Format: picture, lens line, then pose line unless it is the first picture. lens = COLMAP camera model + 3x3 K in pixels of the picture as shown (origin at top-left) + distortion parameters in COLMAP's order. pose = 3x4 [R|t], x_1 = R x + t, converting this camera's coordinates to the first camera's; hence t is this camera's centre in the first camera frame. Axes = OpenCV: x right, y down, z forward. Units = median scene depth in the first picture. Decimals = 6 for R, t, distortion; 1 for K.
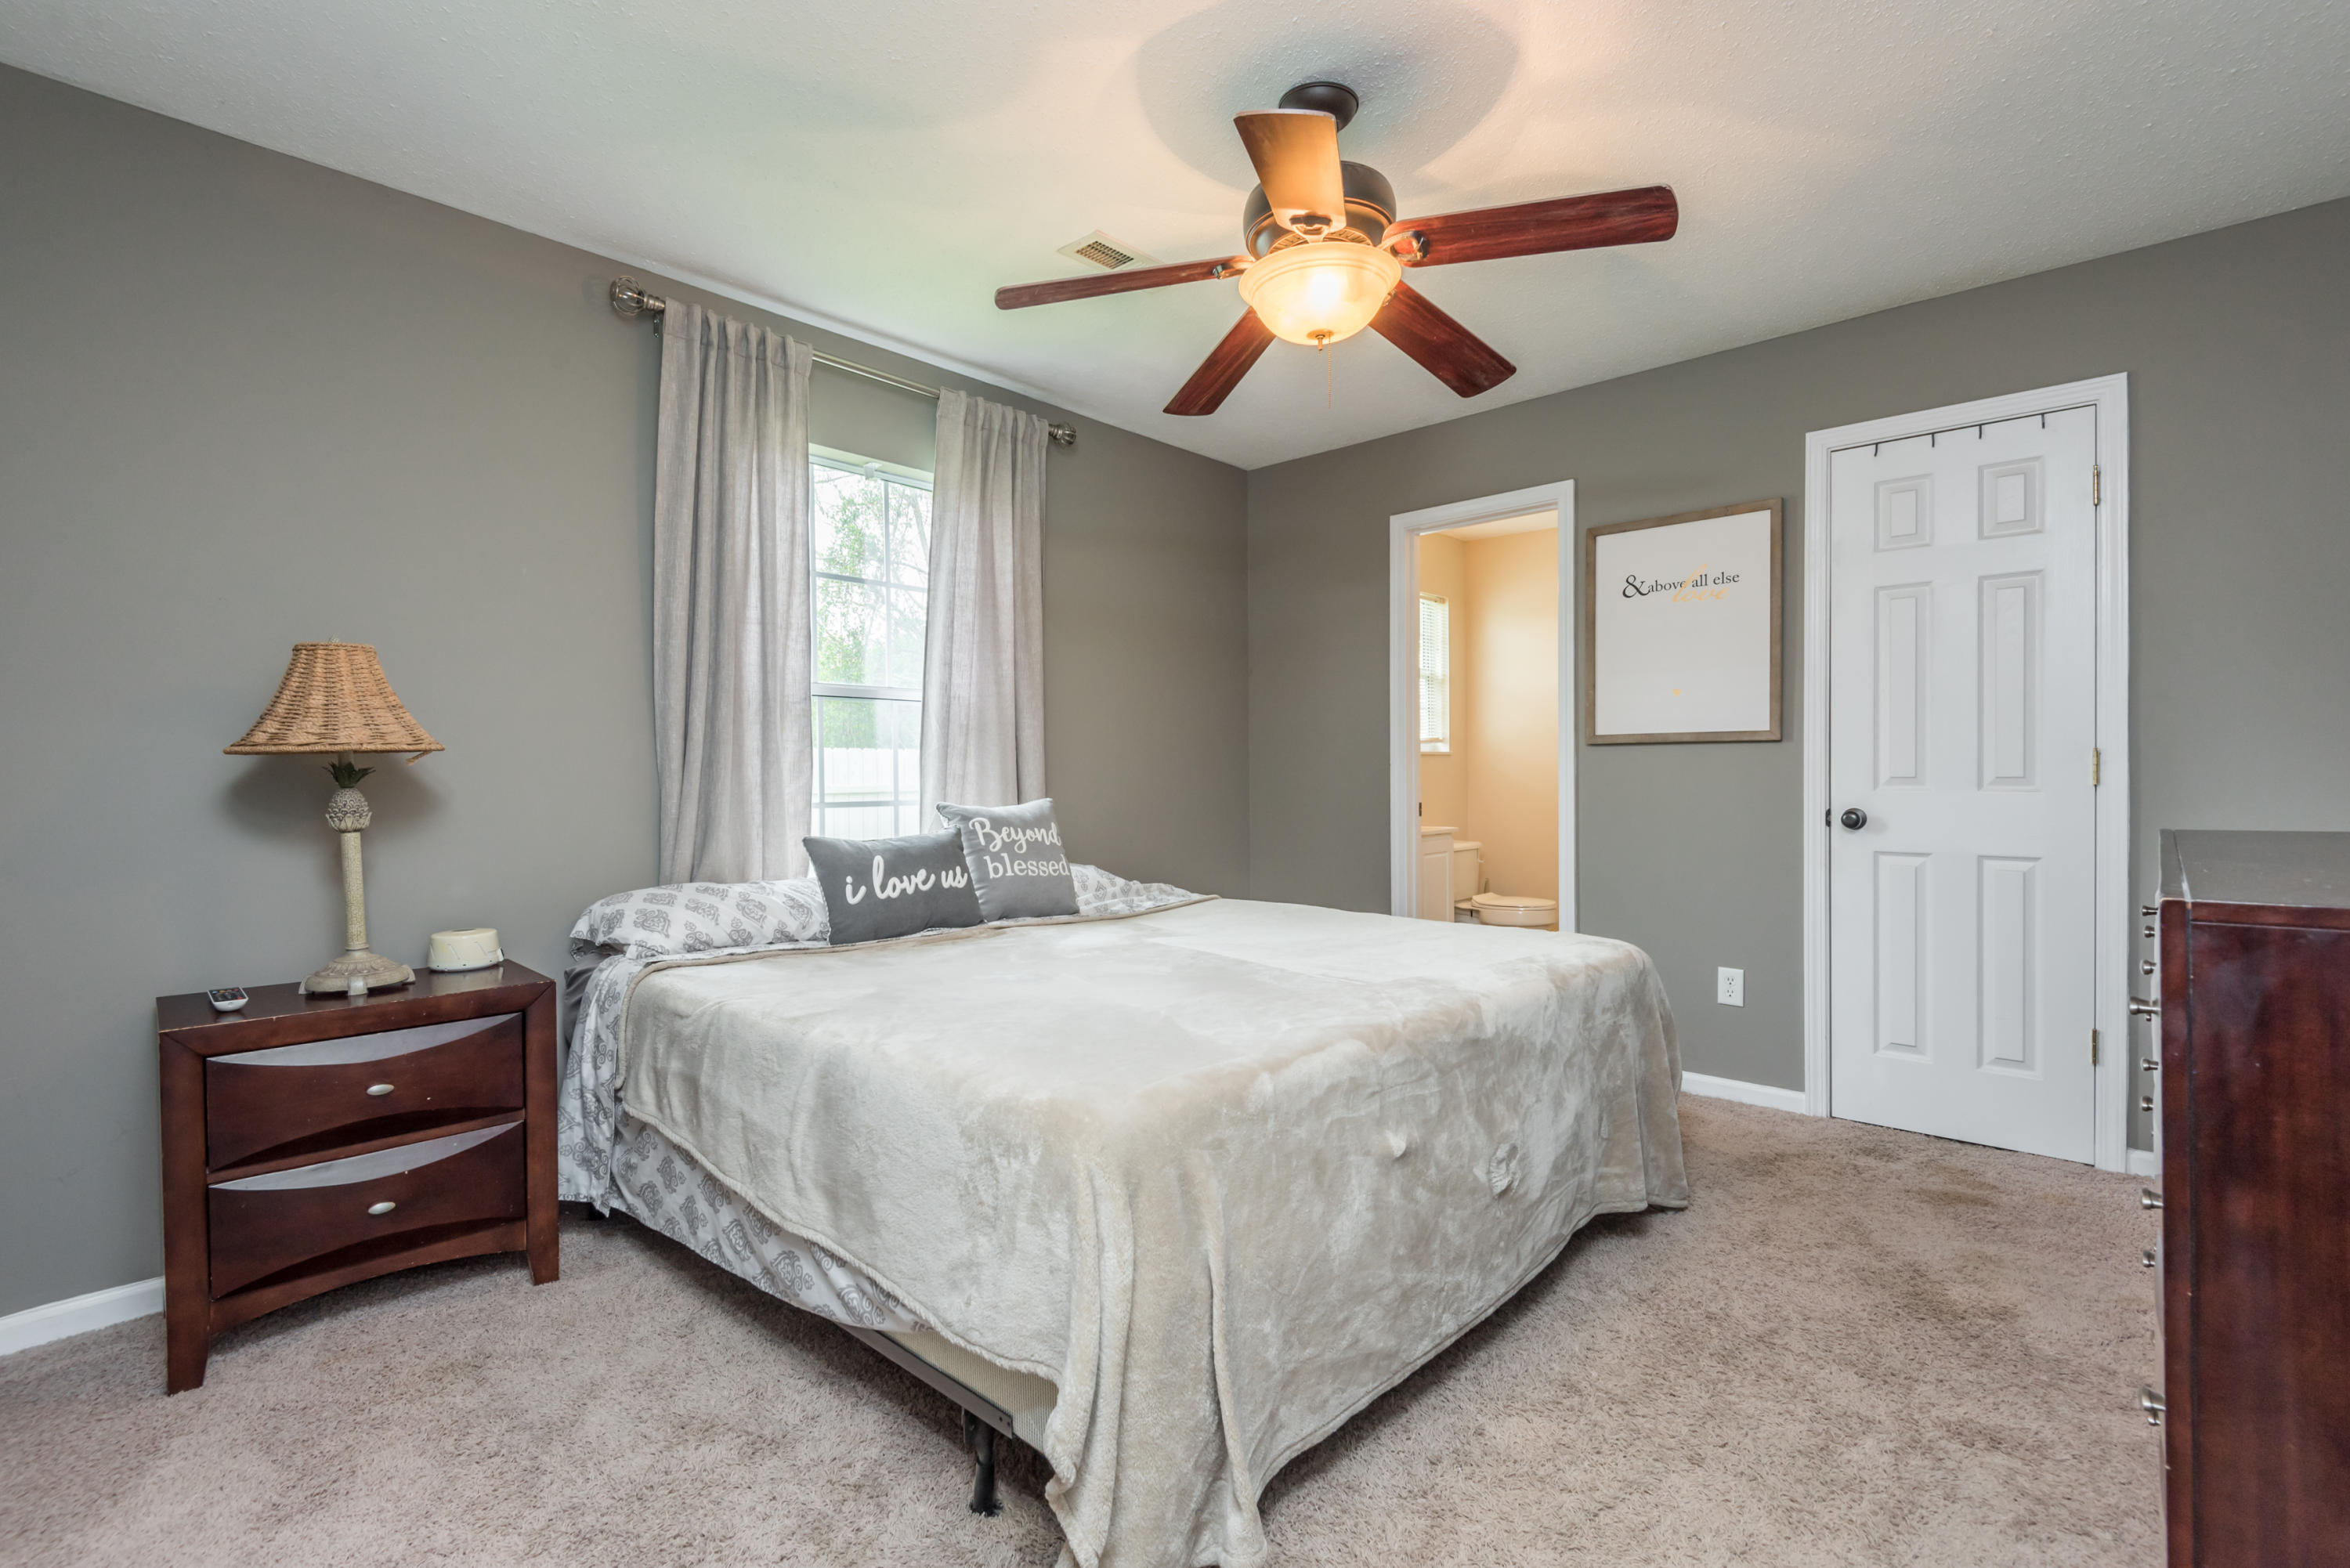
lens RADIAL K [[1066.1, 0, 1175.7], [0, 1066.1, 791.1], [0, 0, 1]] dist [0.021376, -0.005665]
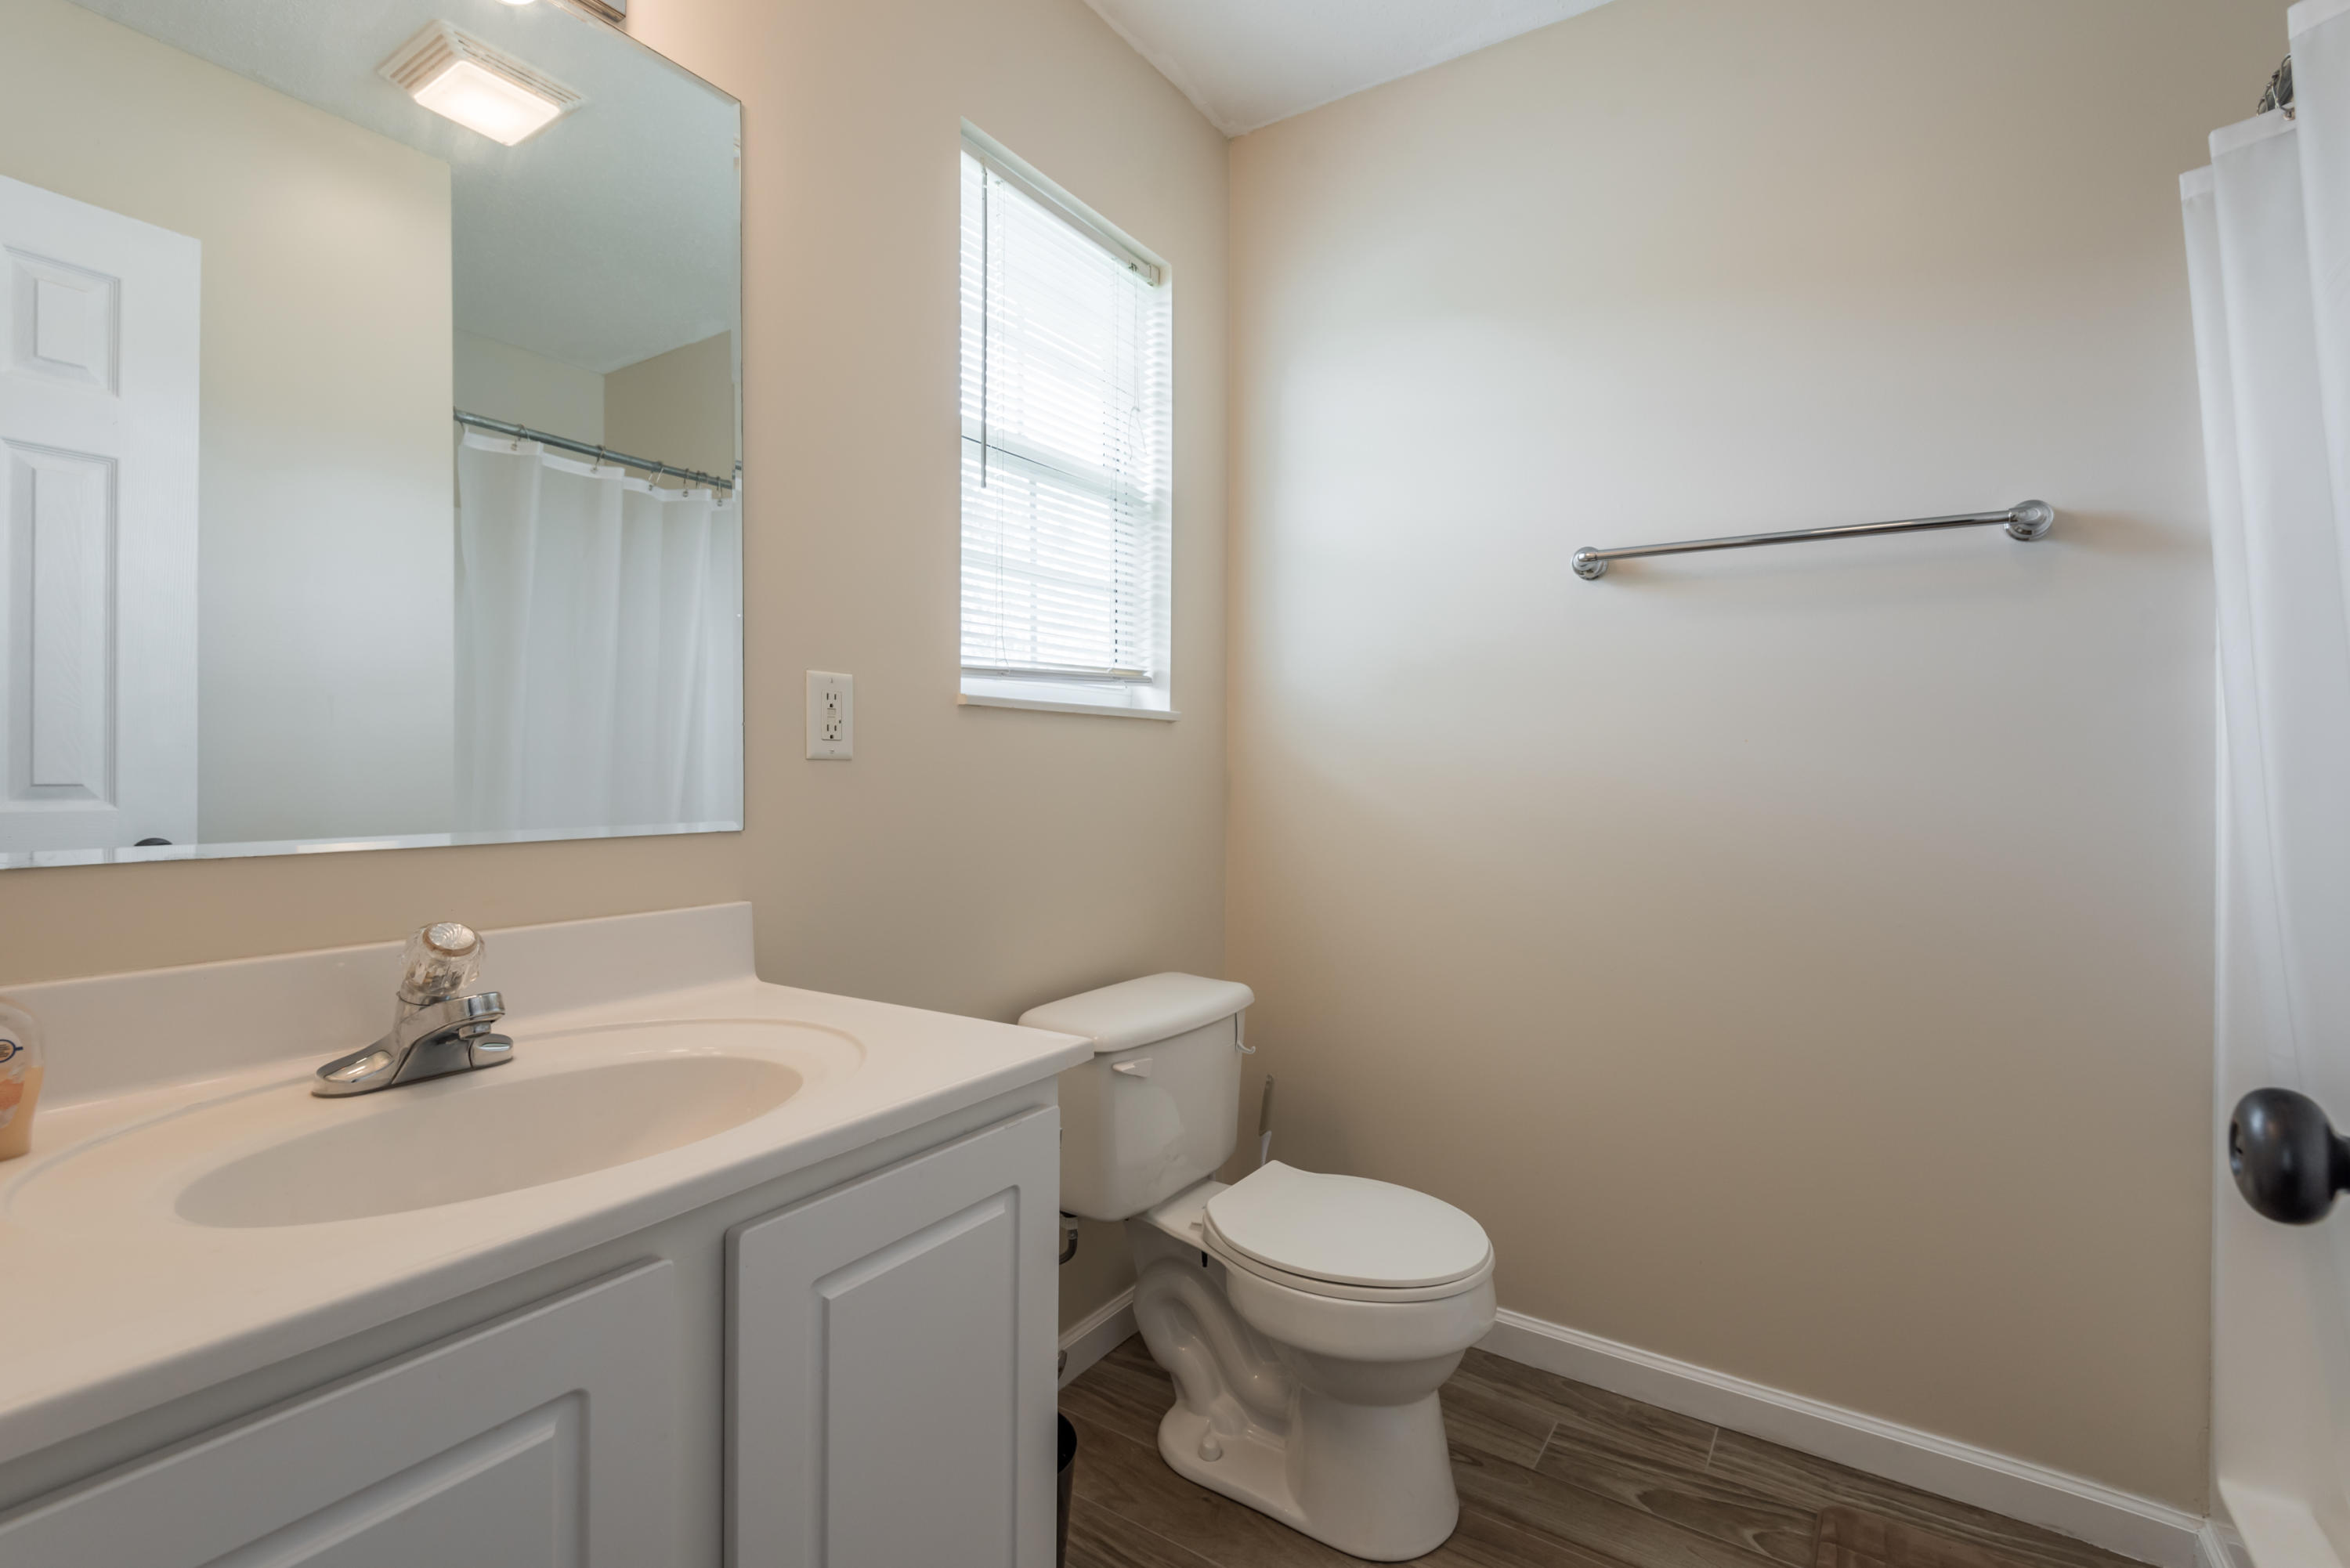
lens RADIAL K [[1066.1, 0, 1176.1], [0, 1066.1, 780.1], [0, 0, 1]] dist [0.021376, -0.005665]
pose [[-0.171066, -0.007856, 0.985228, -0.097510], [-0.013863, 0.999888, 0.005566, -0.015878], [-0.985162, -0.012707, -0.171156, 1.051401]]
